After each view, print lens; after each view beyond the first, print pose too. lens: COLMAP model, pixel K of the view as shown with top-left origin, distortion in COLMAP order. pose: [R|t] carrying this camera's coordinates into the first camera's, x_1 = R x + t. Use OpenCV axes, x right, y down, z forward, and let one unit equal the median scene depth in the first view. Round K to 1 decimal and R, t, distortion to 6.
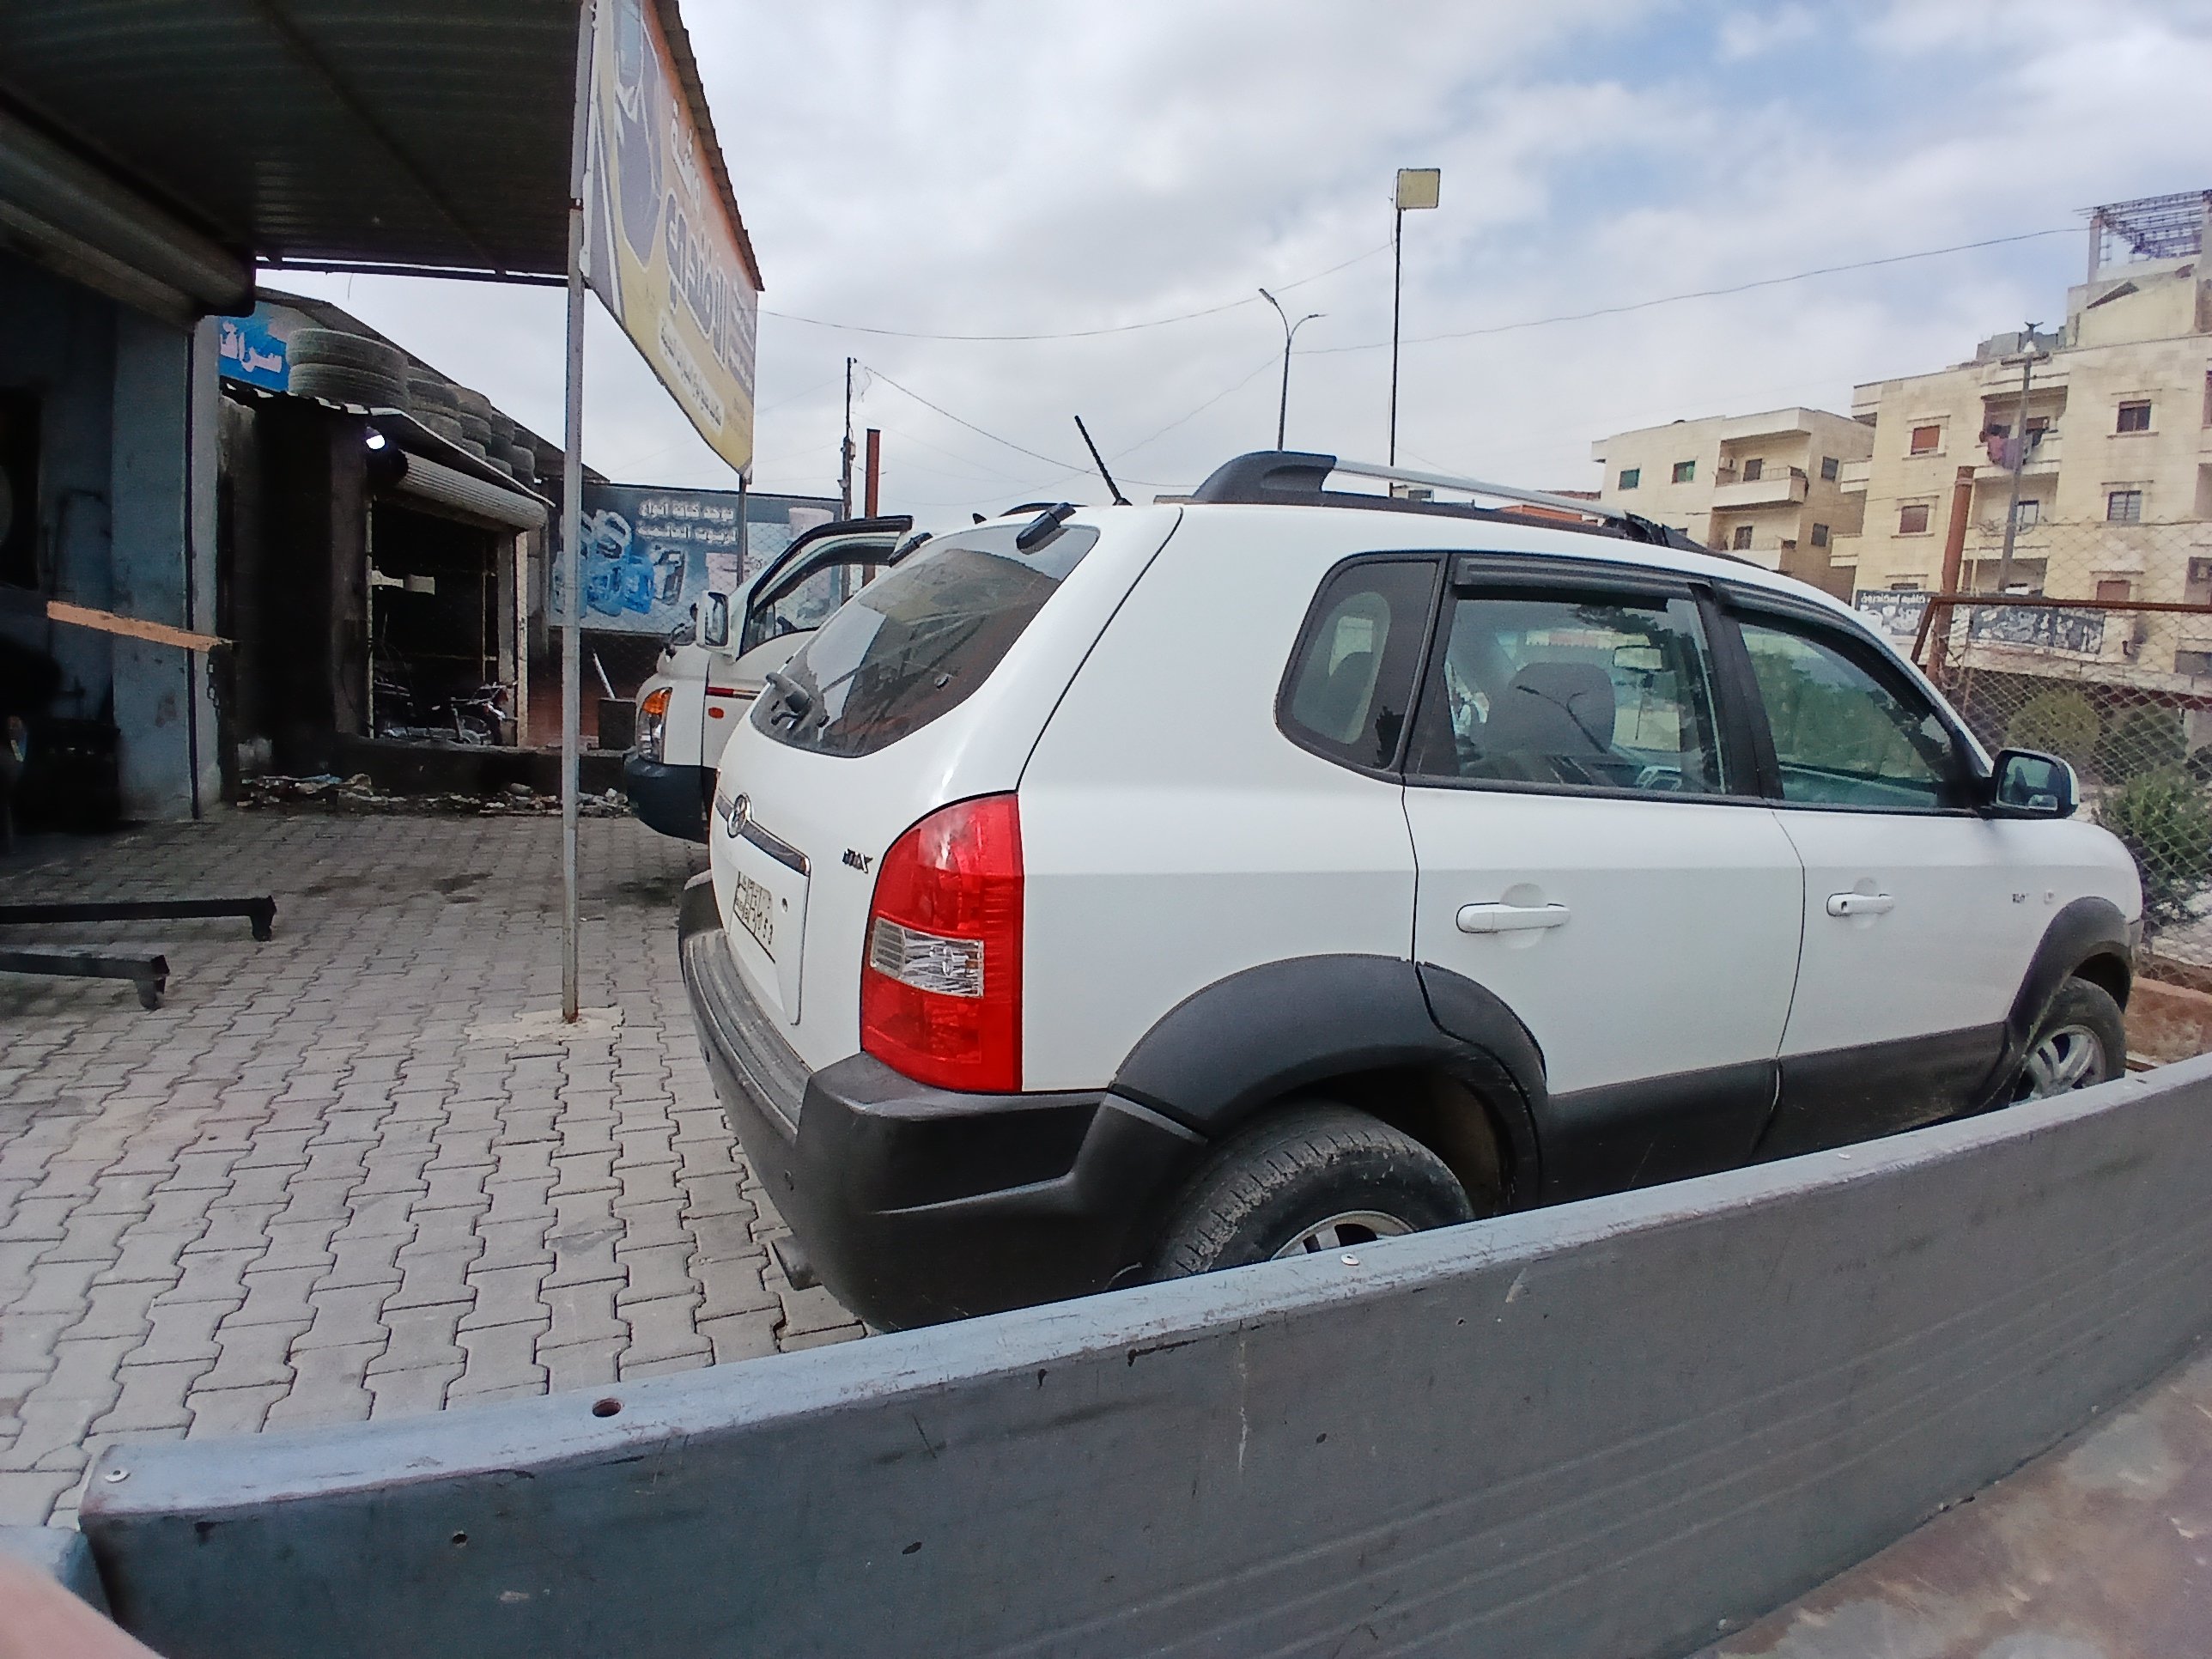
lens RADIAL K [[1106.1, 0, 1117.1], [0, 1106.1, 826.0], [0, 0, 1]] dist [0.001409, -0.043957]
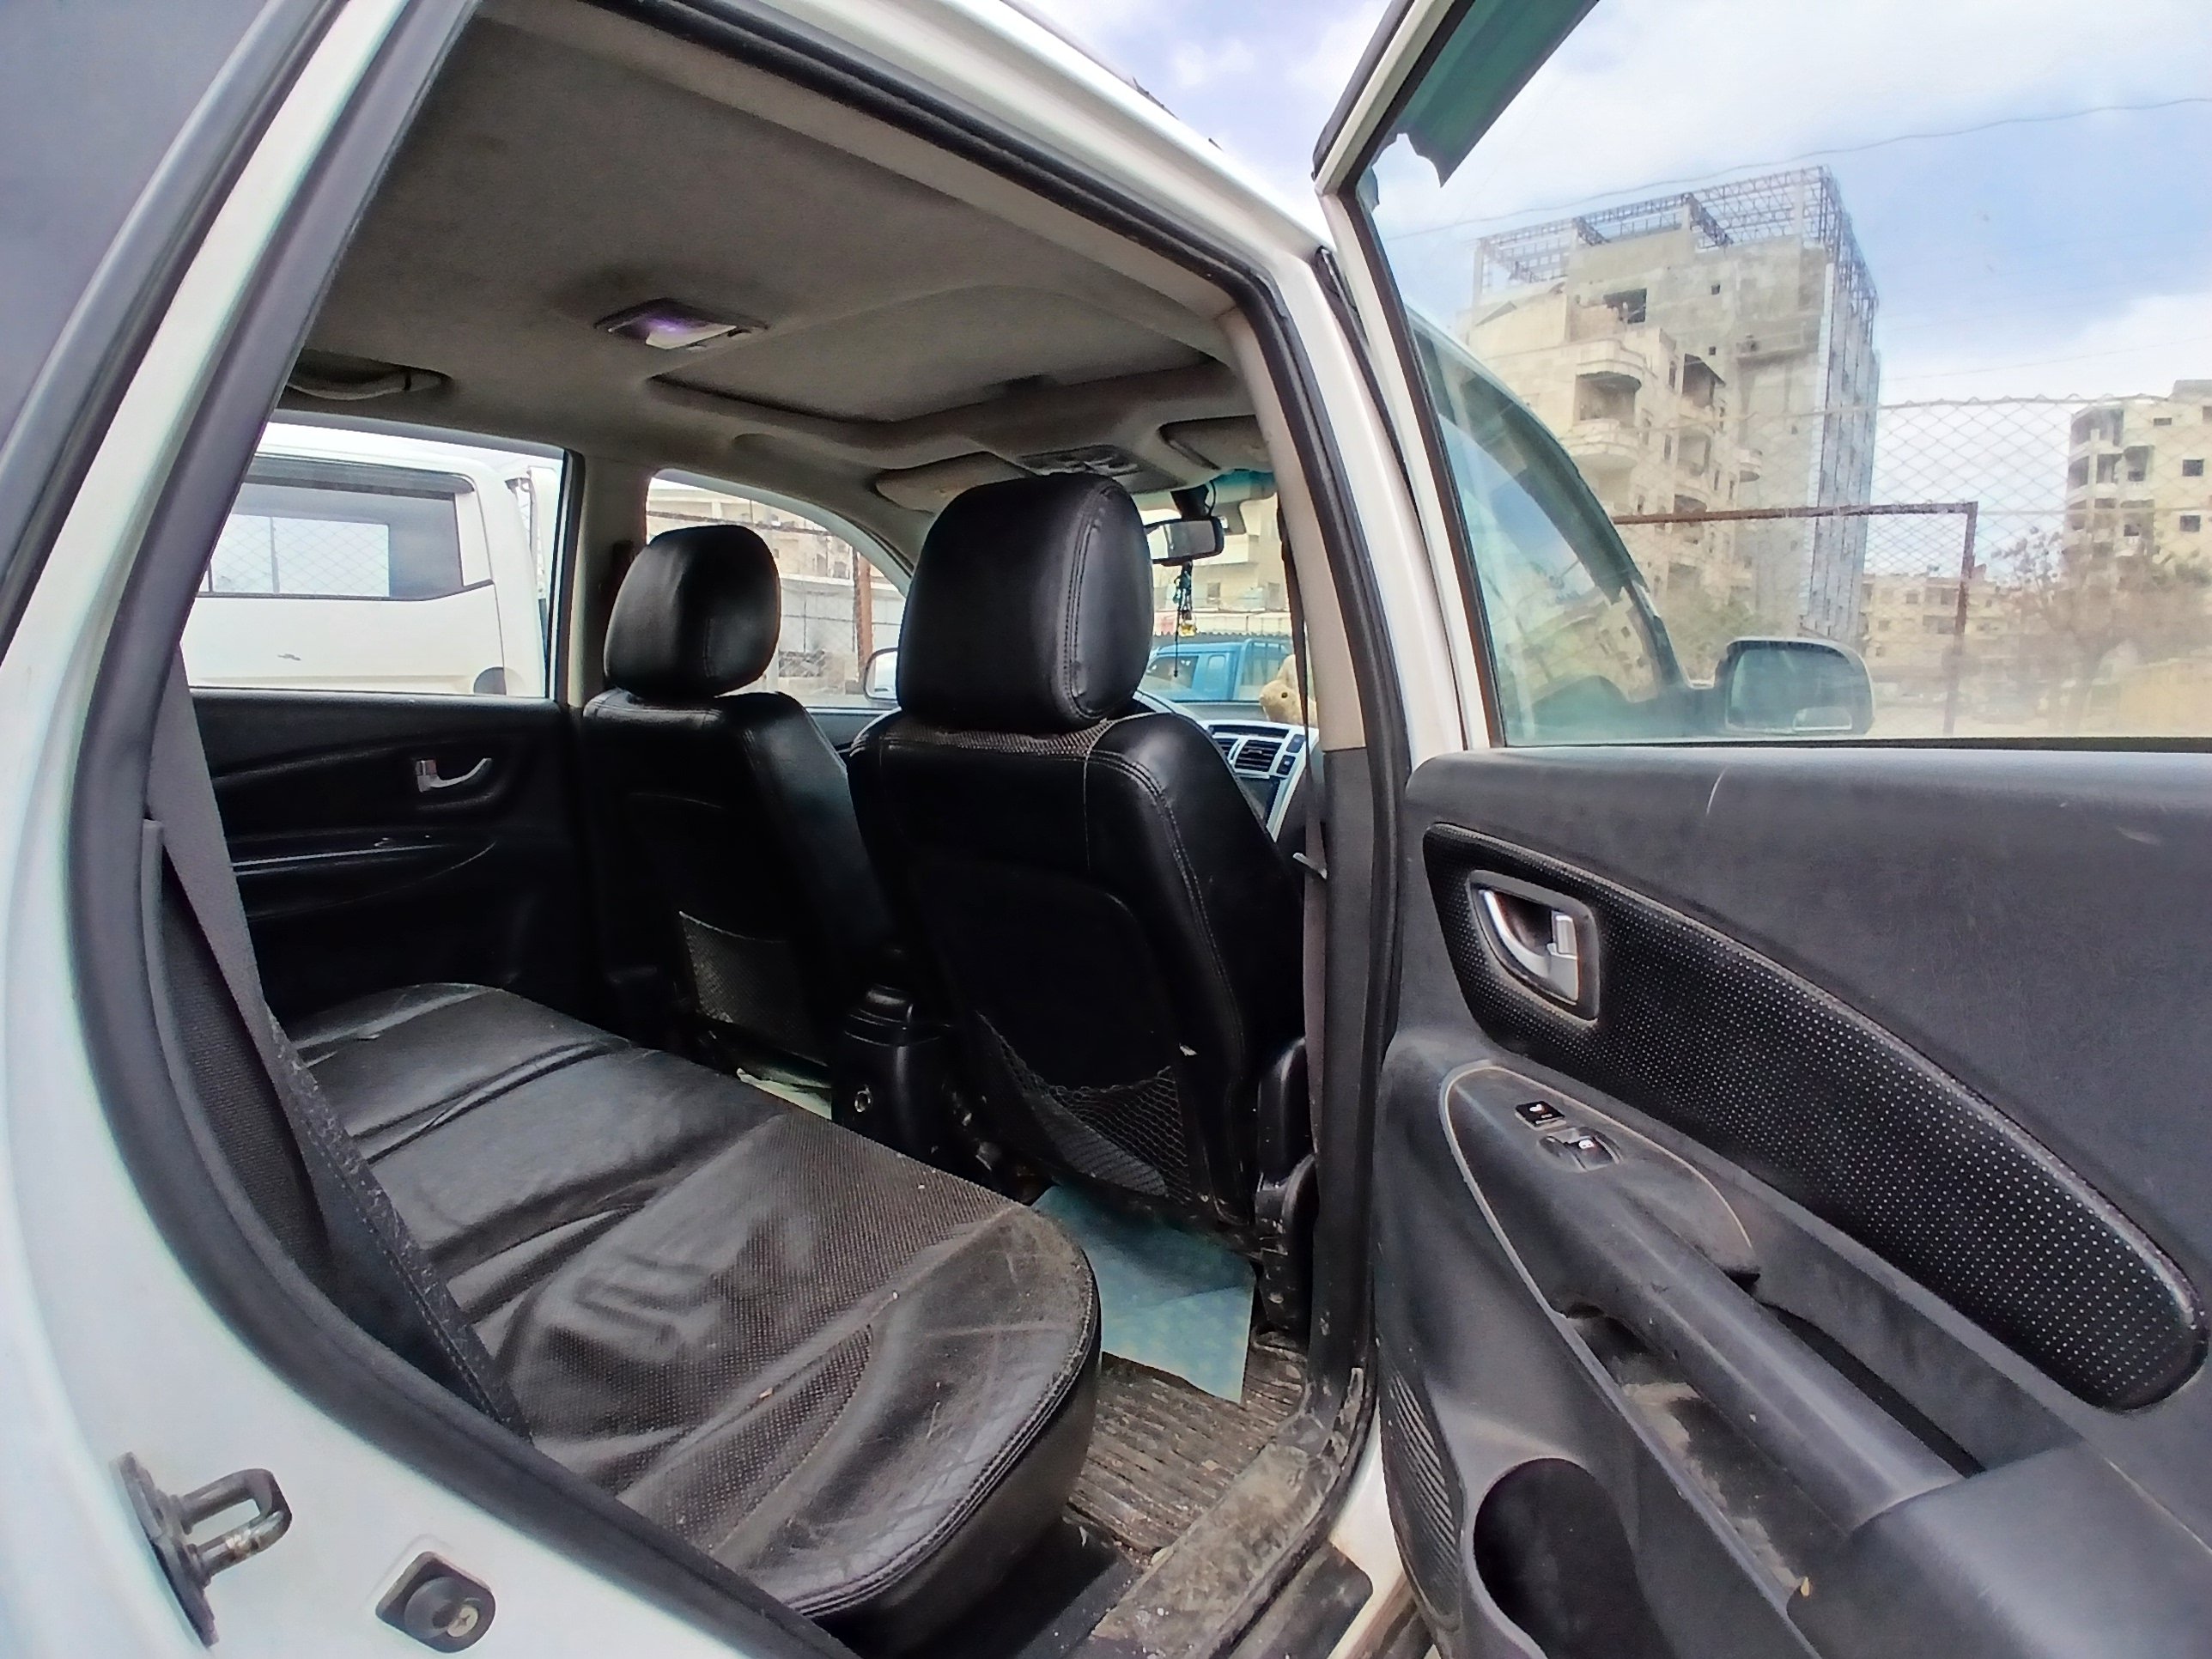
lens RADIAL K [[1111.1, 0, 1111.2], [0, 1111.1, 828.2], [0, 0, 1]] dist [0.000397, -0.045465]
pose [[0.914820, -0.099889, 0.391314, 0.015740], [0.100175, 0.994774, 0.019740, -0.000970], [-0.391241, 0.021141, 0.920045, 0.041641]]
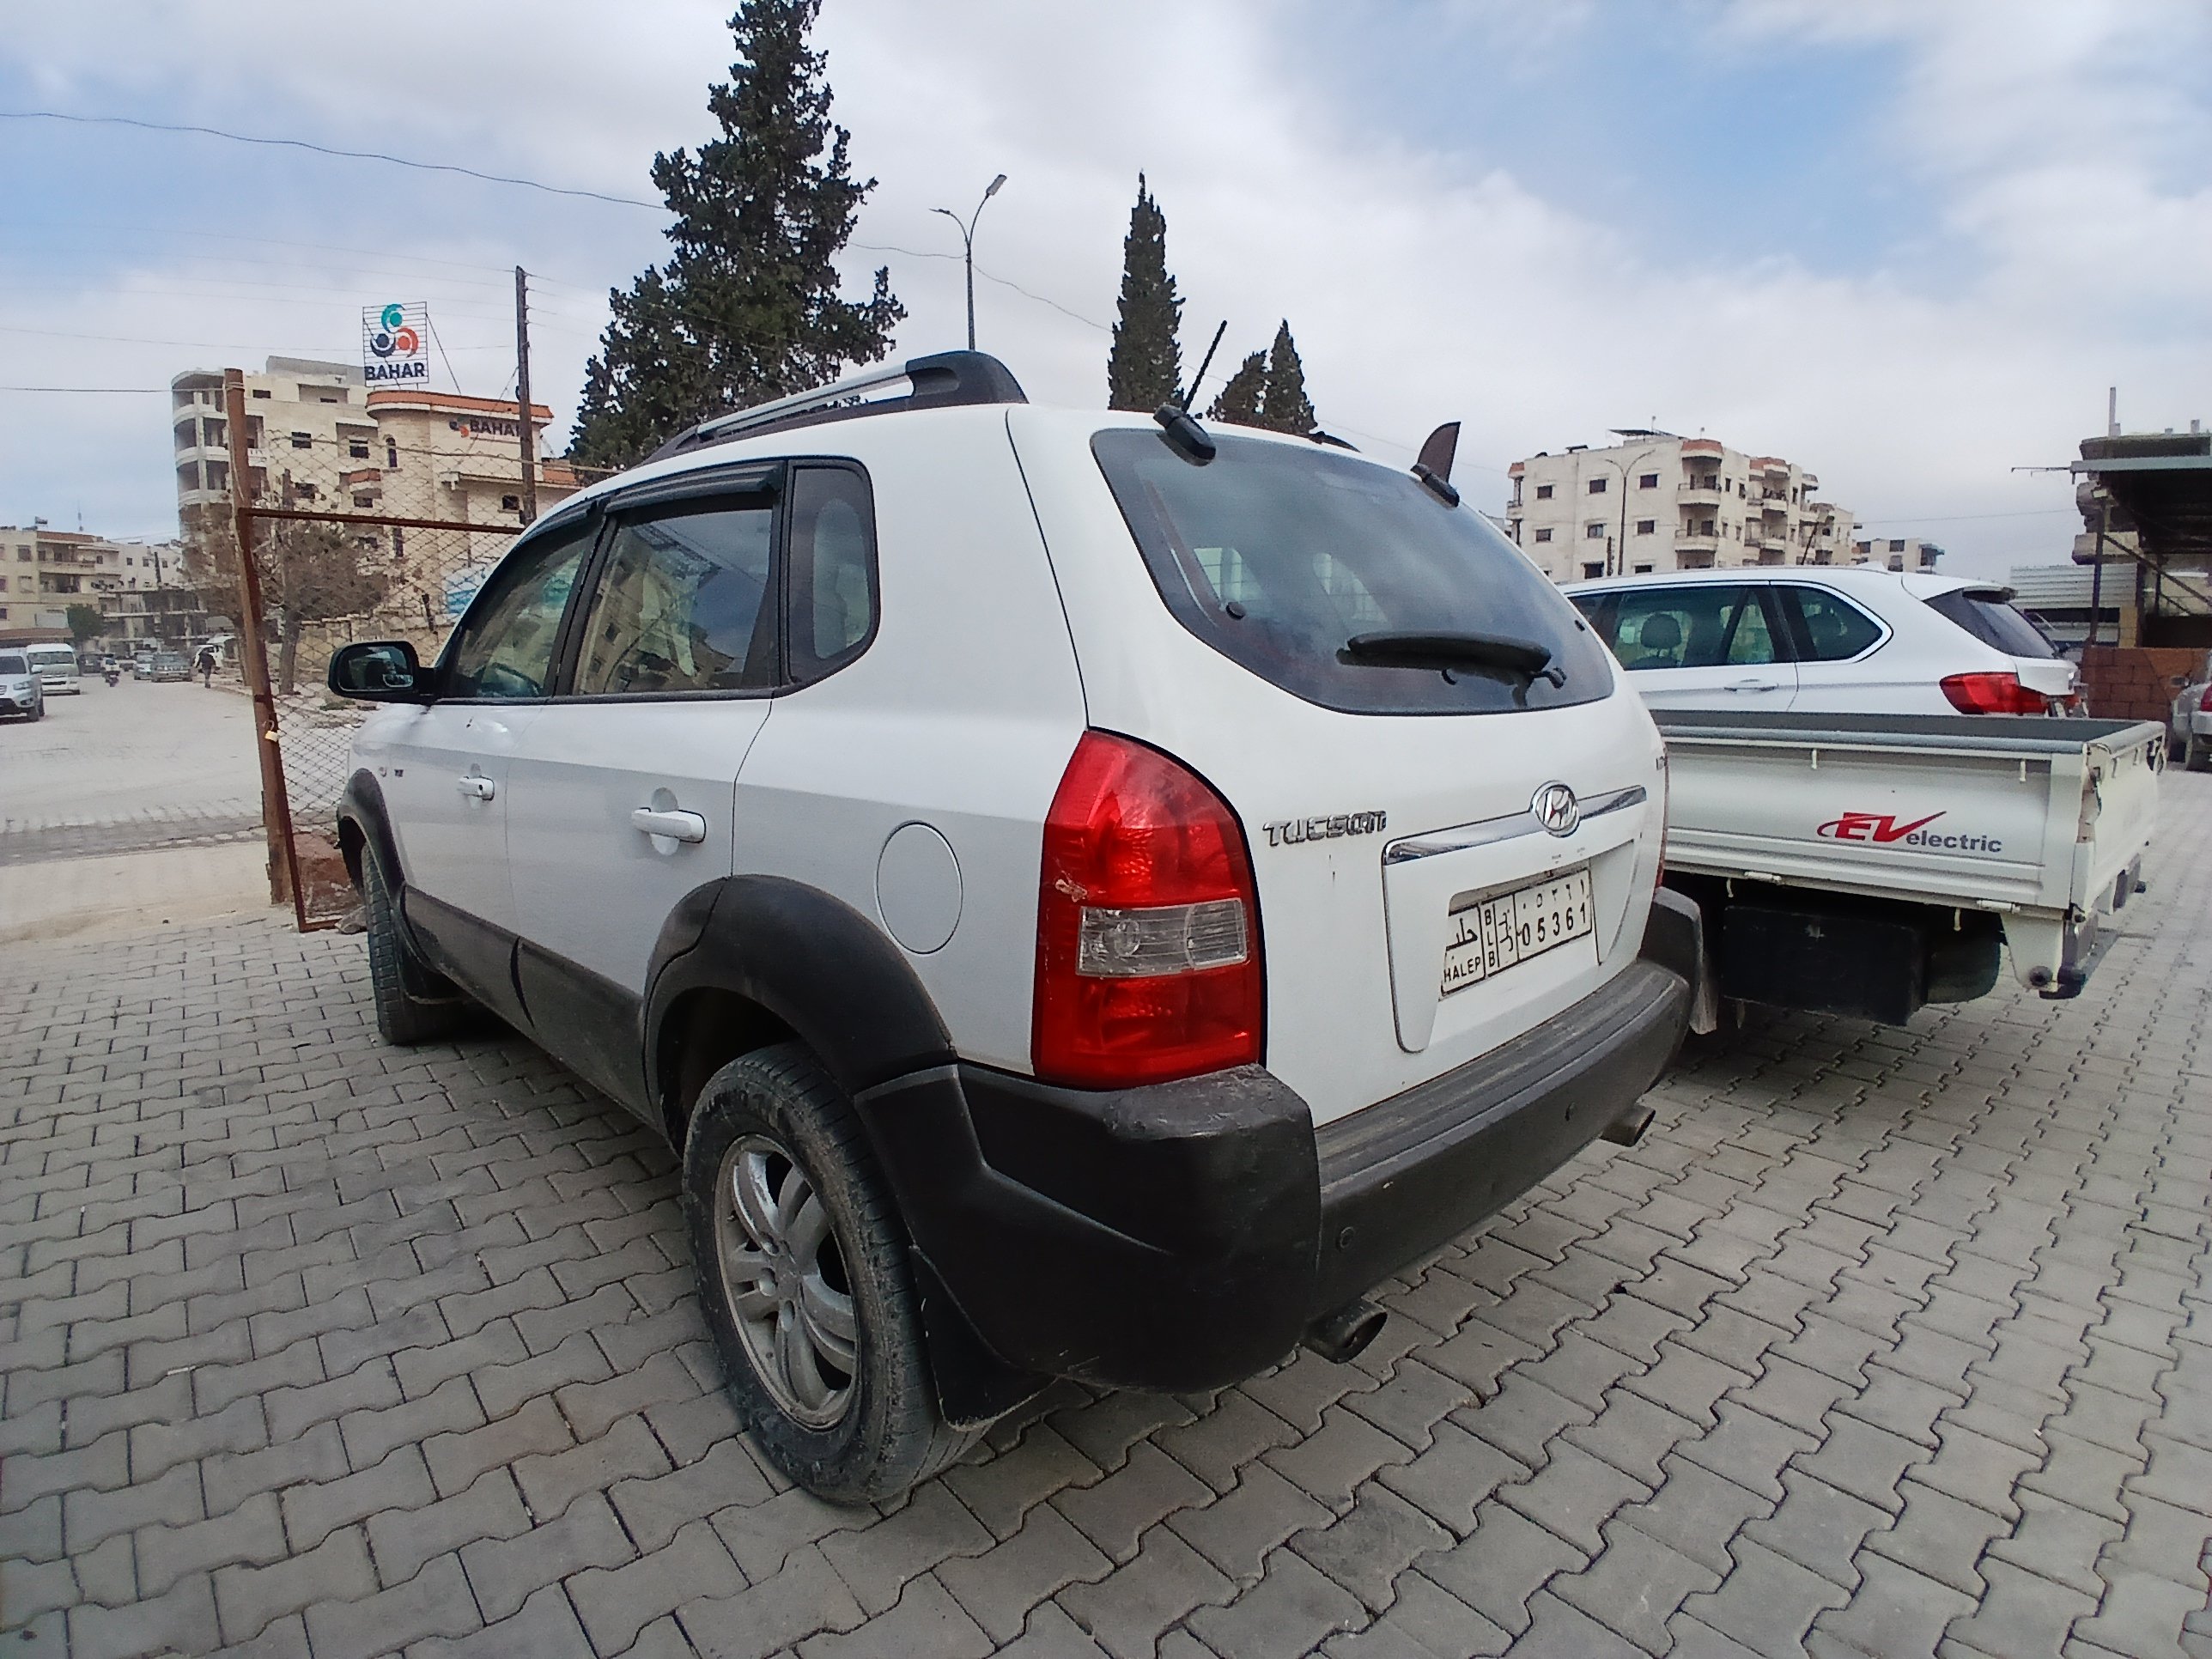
lens RADIAL K [[1106.1, 0, 1117.1], [0, 1106.1, 826.0], [0, 0, 1]] dist [0.001409, -0.043957]
pose [[-0.279753, -0.210956, 0.936609, -0.061921], [0.125300, 0.959194, 0.253468, -0.014752], [-0.951860, 0.188265, -0.241905, 0.092339]]
